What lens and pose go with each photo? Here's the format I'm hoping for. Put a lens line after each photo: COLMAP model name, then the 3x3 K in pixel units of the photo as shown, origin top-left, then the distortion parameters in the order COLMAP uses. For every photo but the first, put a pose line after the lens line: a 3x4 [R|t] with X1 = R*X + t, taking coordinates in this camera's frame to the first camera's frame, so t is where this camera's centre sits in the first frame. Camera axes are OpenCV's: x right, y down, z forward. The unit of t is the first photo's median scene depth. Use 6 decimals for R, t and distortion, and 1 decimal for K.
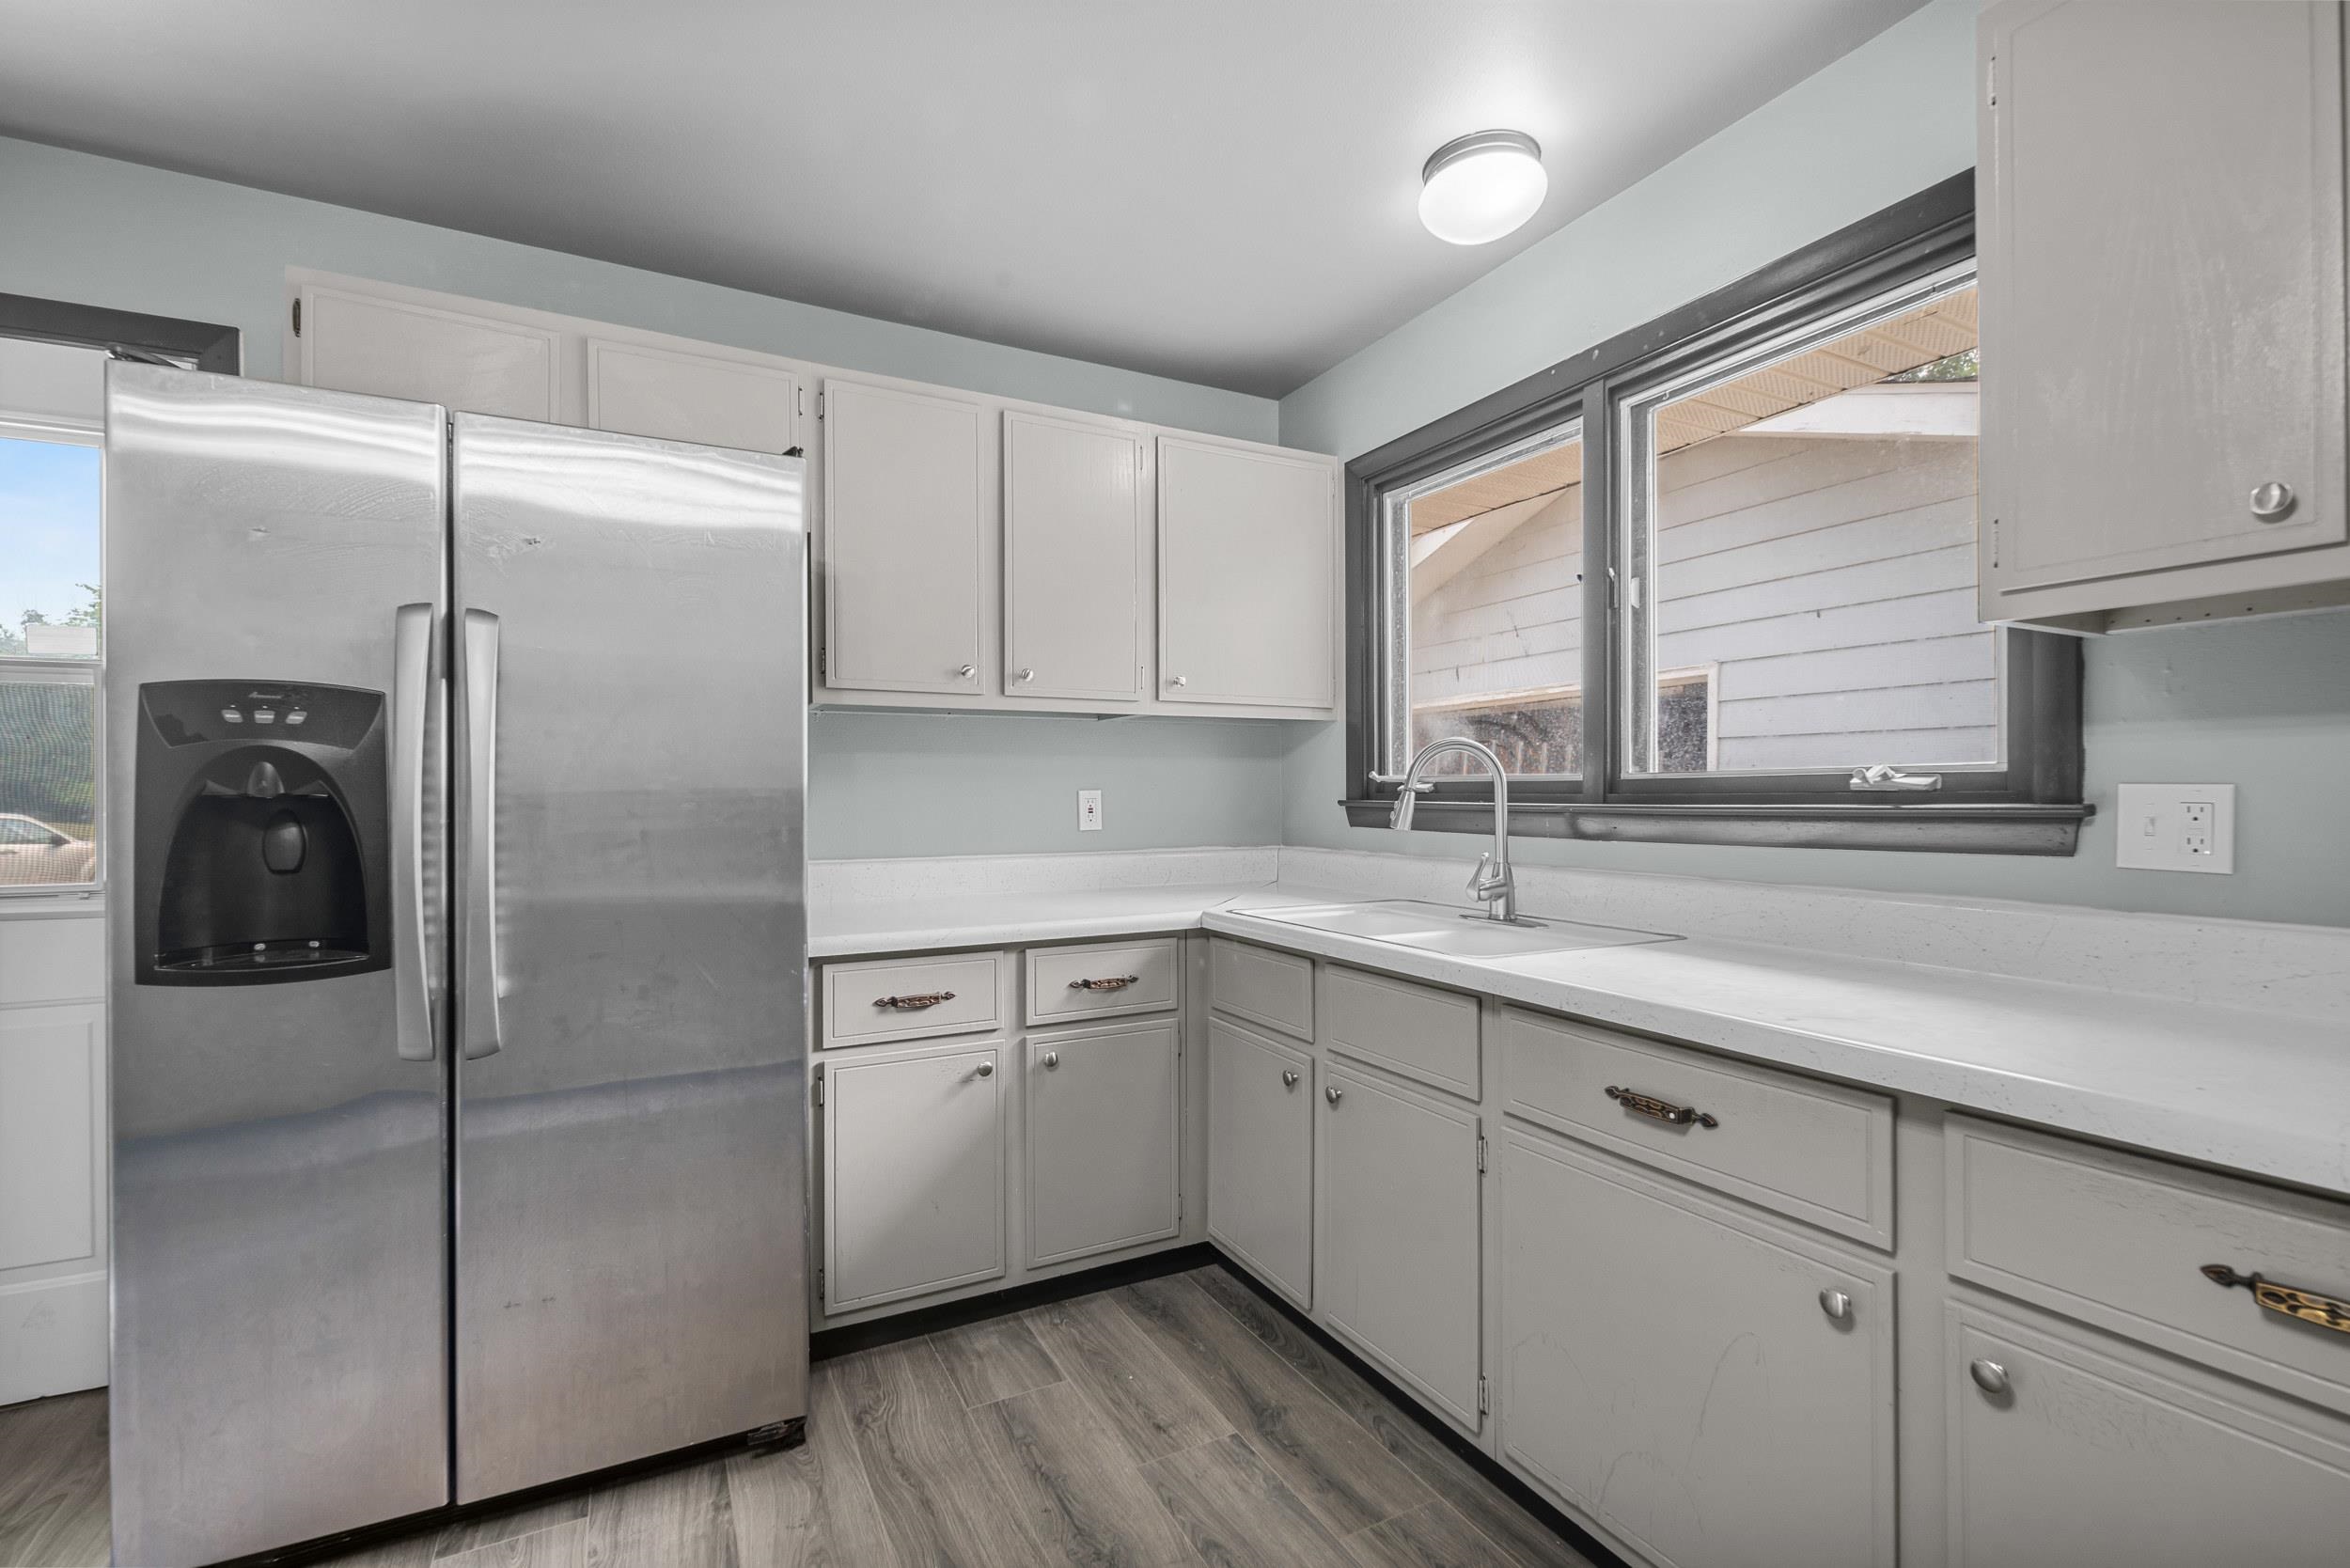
lens RADIAL K [[1034.3, 0, 1162.5], [0, 1034.3, 793.9], [0, 0, 1]] dist [0.001458, -0.001757]
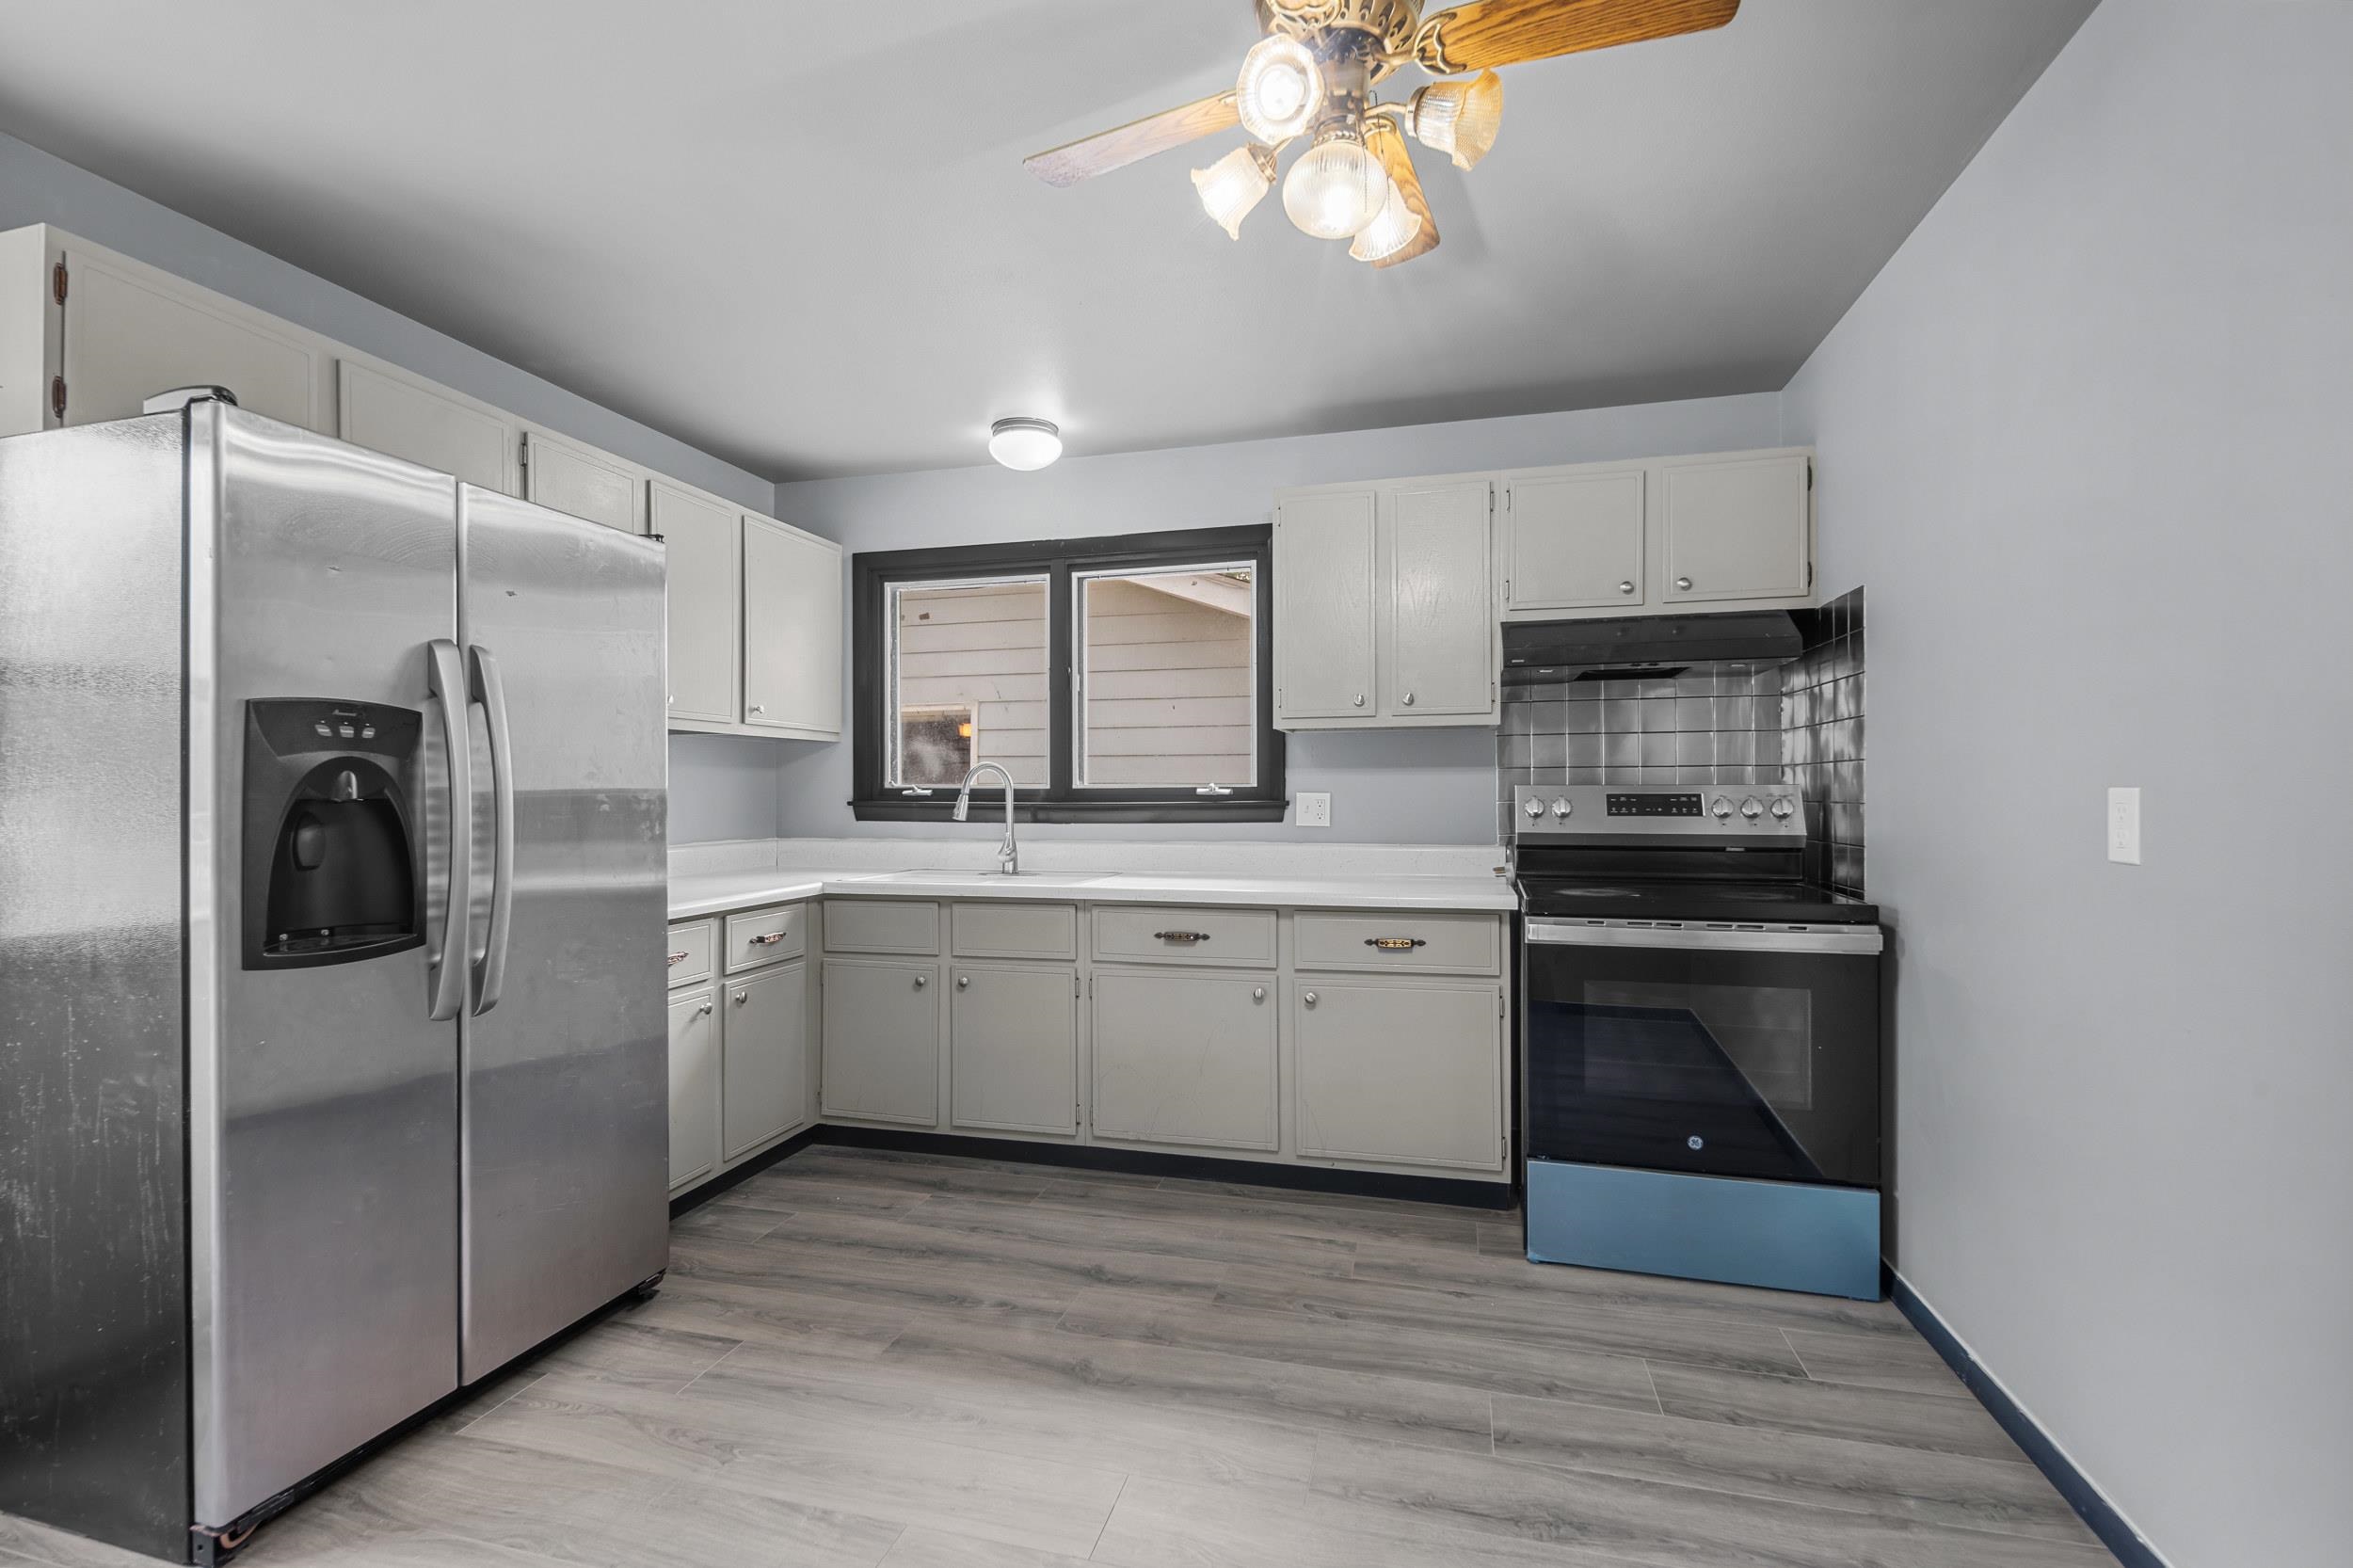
lens RADIAL K [[1035.6, 0, 1177.6], [0, 1035.6, 787.4], [0, 0, 1]] dist [0.001458, -0.001757]
pose [[0.672966, 0.006035, 0.739649, -0.783905], [-0.000406, 0.999970, -0.007790, -0.002498], [-0.739674, 0.004942, 0.672948, -0.333067]]
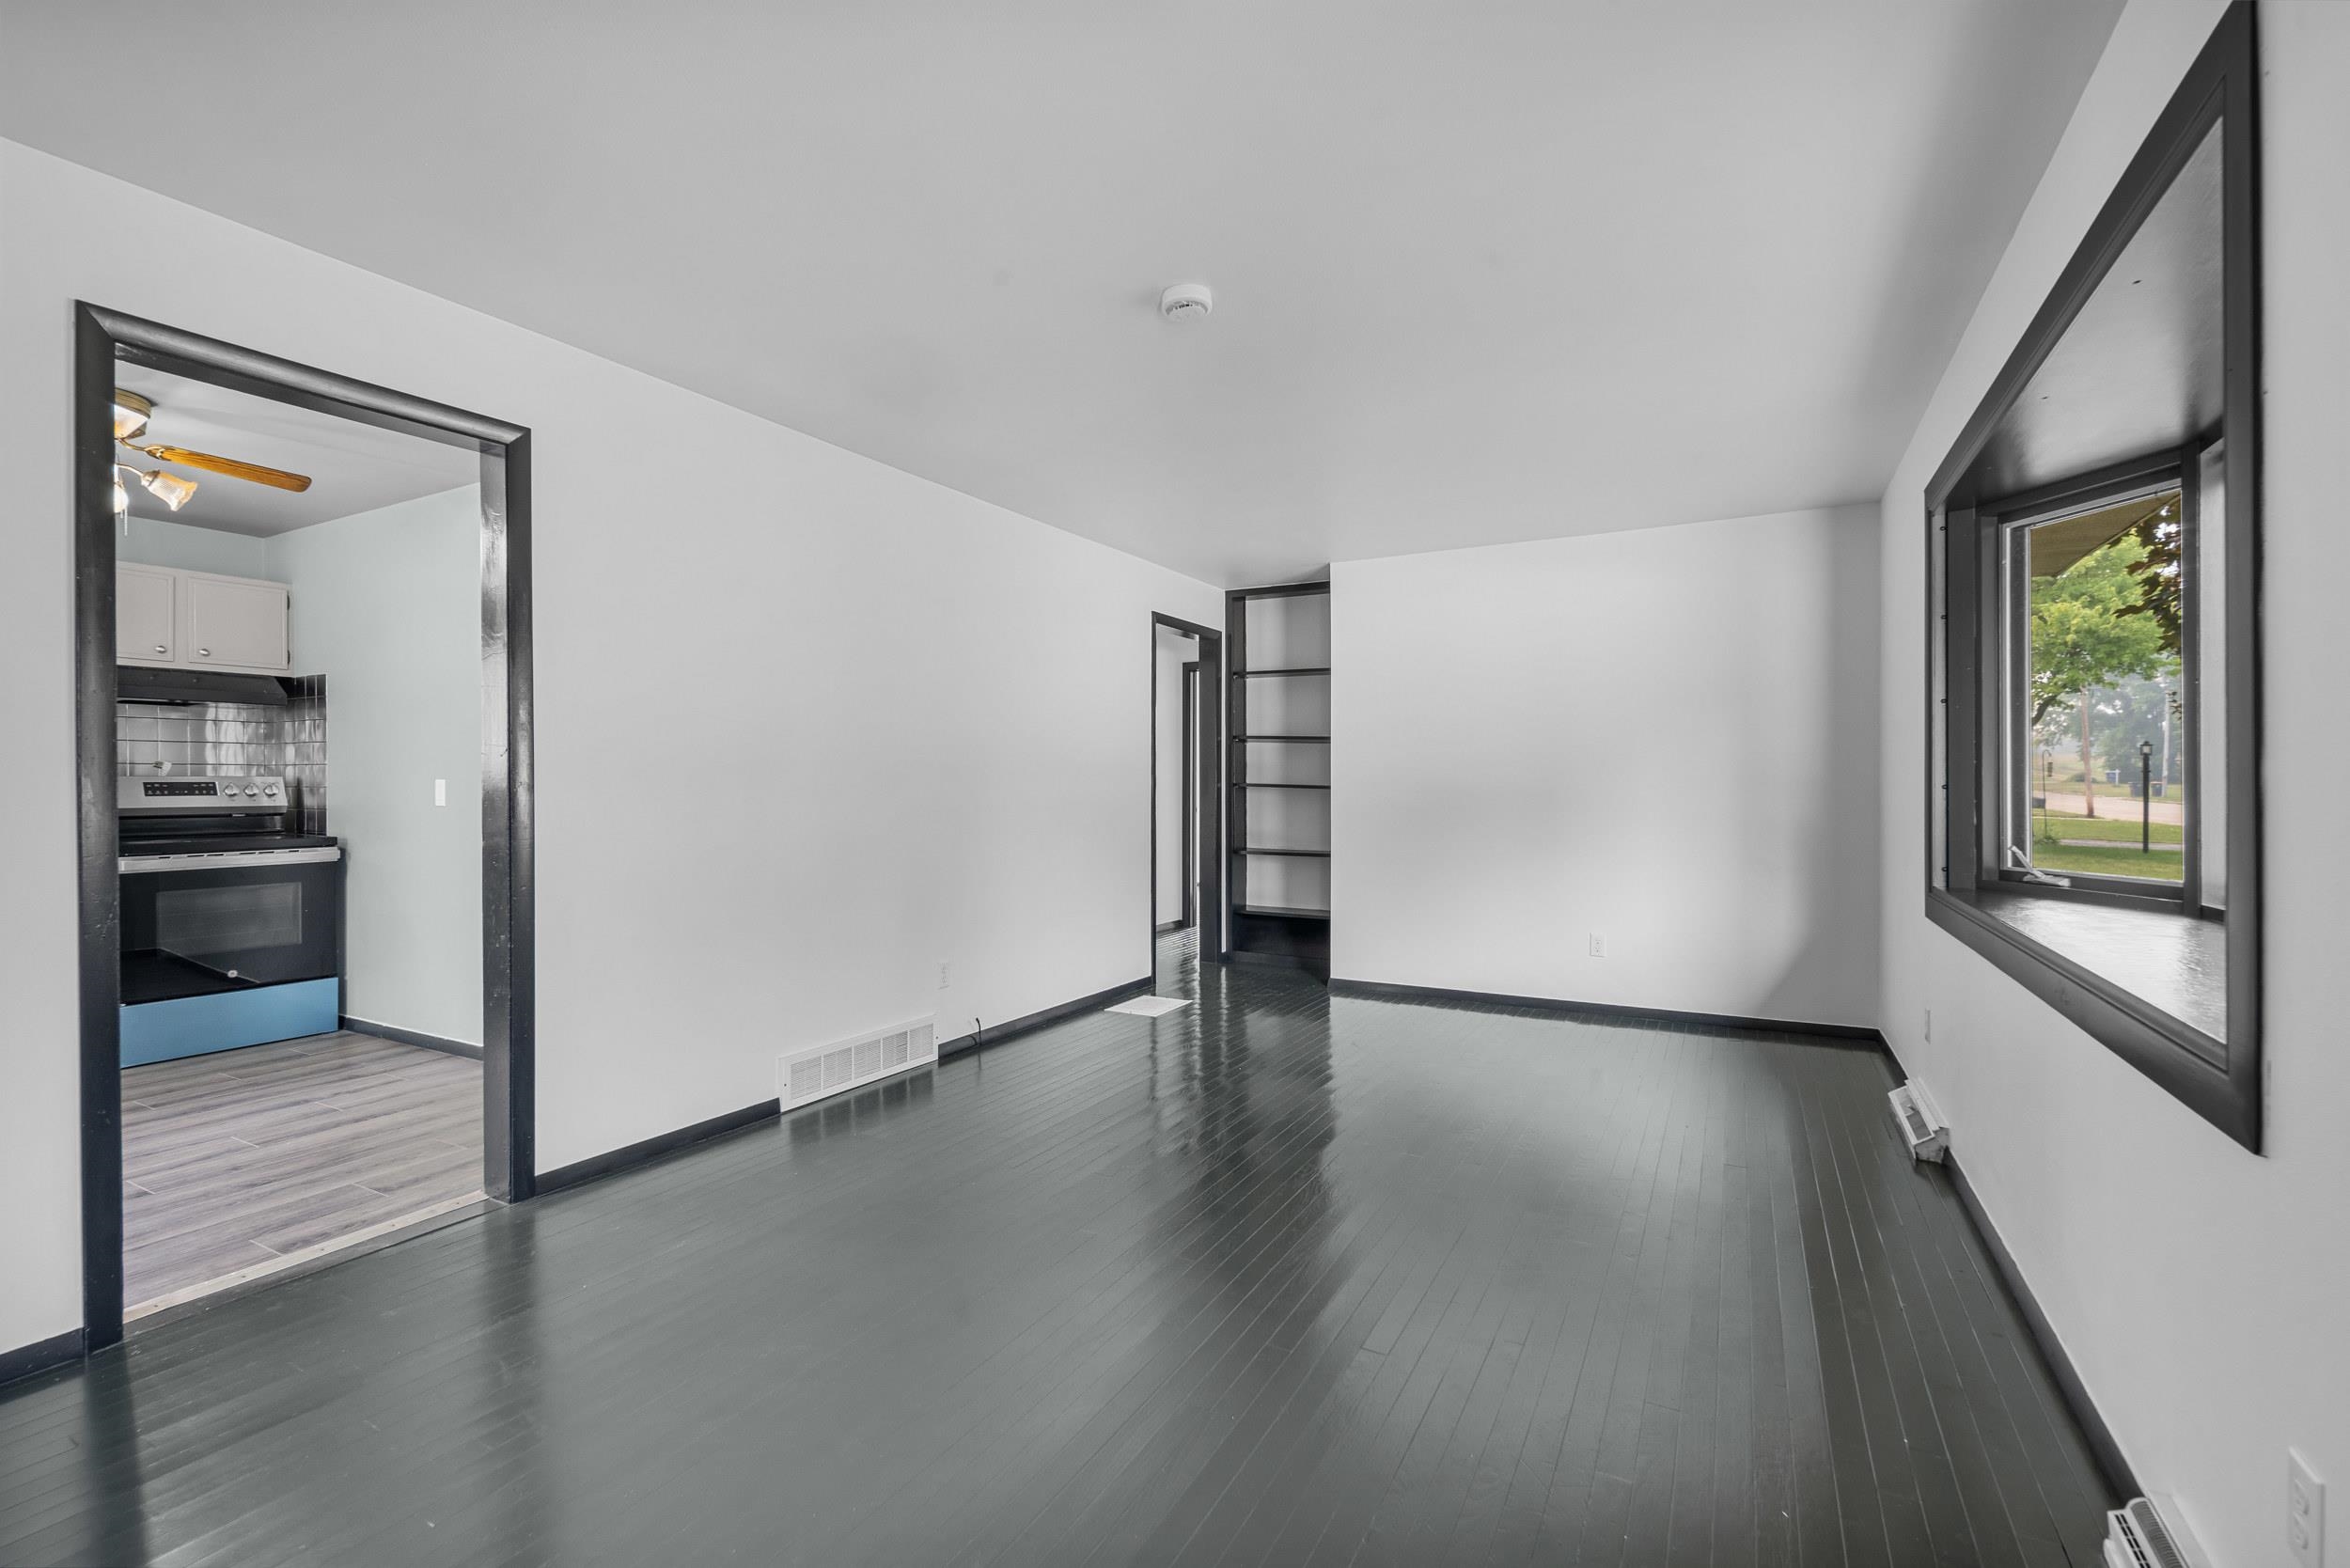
lens RADIAL K [[1034.3, 0, 1167.6], [0, 1034.3, 783.5], [0, 0, 1]] dist [0.001458, -0.001757]
pose [[-0.550208, 0.001034, 0.835027, -2.399247], [0.003723, 0.999992, 0.001214, 0.003088], [-0.835019, 0.003777, -0.550208, -0.415771]]
